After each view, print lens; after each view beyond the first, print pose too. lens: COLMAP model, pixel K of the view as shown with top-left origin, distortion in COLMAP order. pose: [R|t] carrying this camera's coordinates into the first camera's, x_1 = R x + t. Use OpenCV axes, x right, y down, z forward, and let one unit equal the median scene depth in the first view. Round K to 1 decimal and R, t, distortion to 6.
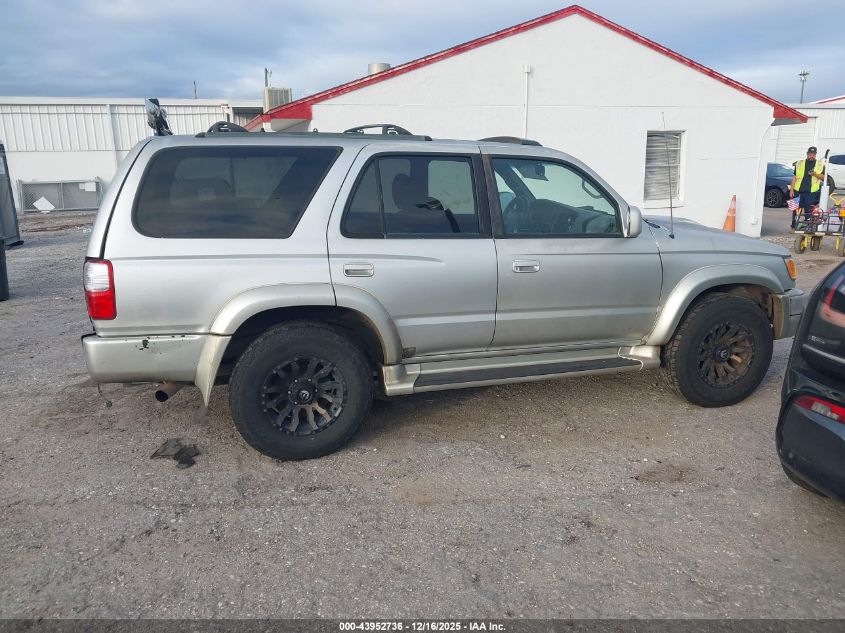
lens RADIAL K [[645.5, 0, 435.1], [0, 645.5, 317.1], [0, 0, 1]] dist [0.004773, -0.002538]
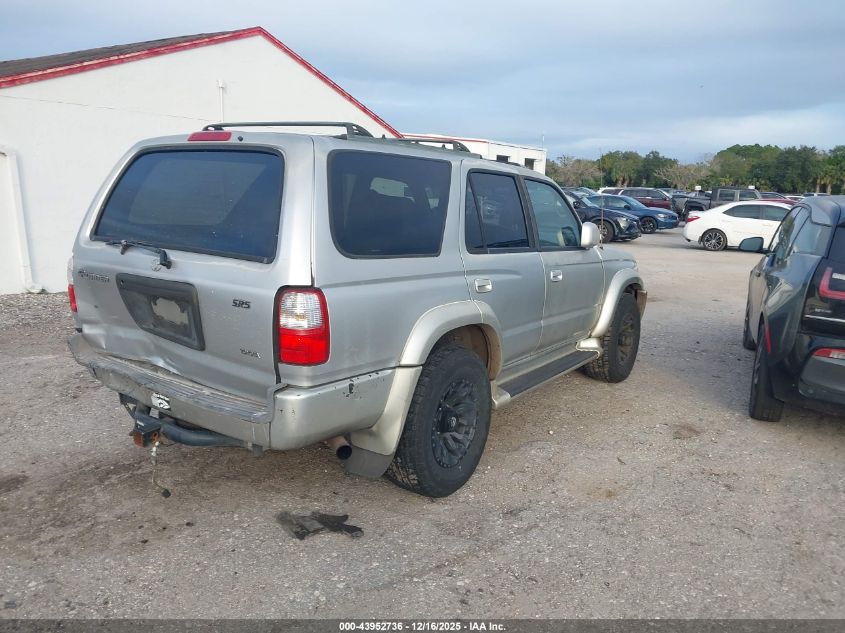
lens RADIAL K [[651.0, 0, 424.3], [0, 651.0, 306.1], [0, 0, 1]] dist [0.010135, -0.007123]
pose [[0.788783, -0.073213, 0.610296, -0.783540], [0.103839, 0.994482, -0.014907, -0.036011], [-0.605838, 0.075131, 0.792033, 0.259054]]
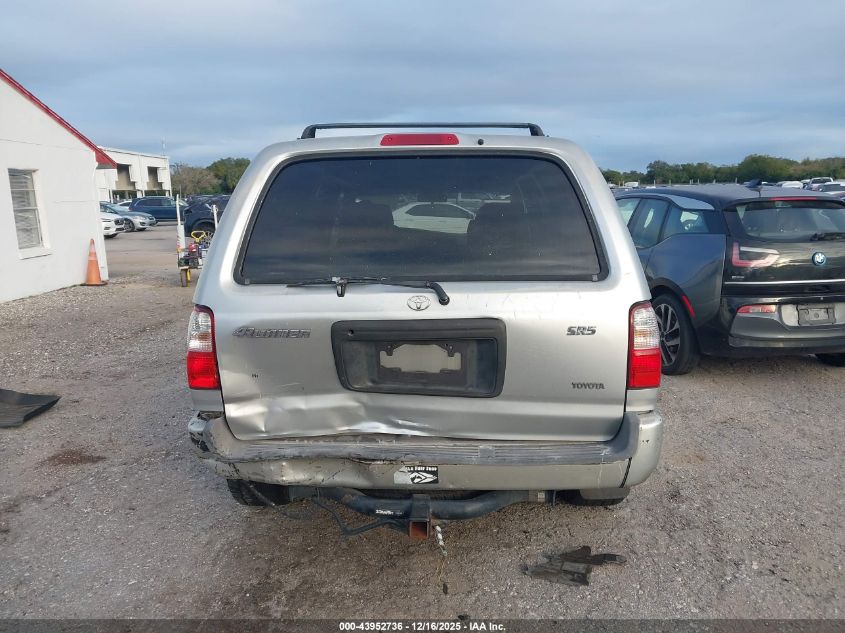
lens RADIAL K [[656.2, 0, 421.5], [0, 656.2, 299.3], [0, 0, 1]] dist [0.012263, -0.005982]
pose [[0.349902, -0.137348, 0.926663, -1.125921], [0.232337, 0.971011, 0.056192, -0.166569], [-0.907518, 0.195637, 0.371669, 0.835392]]
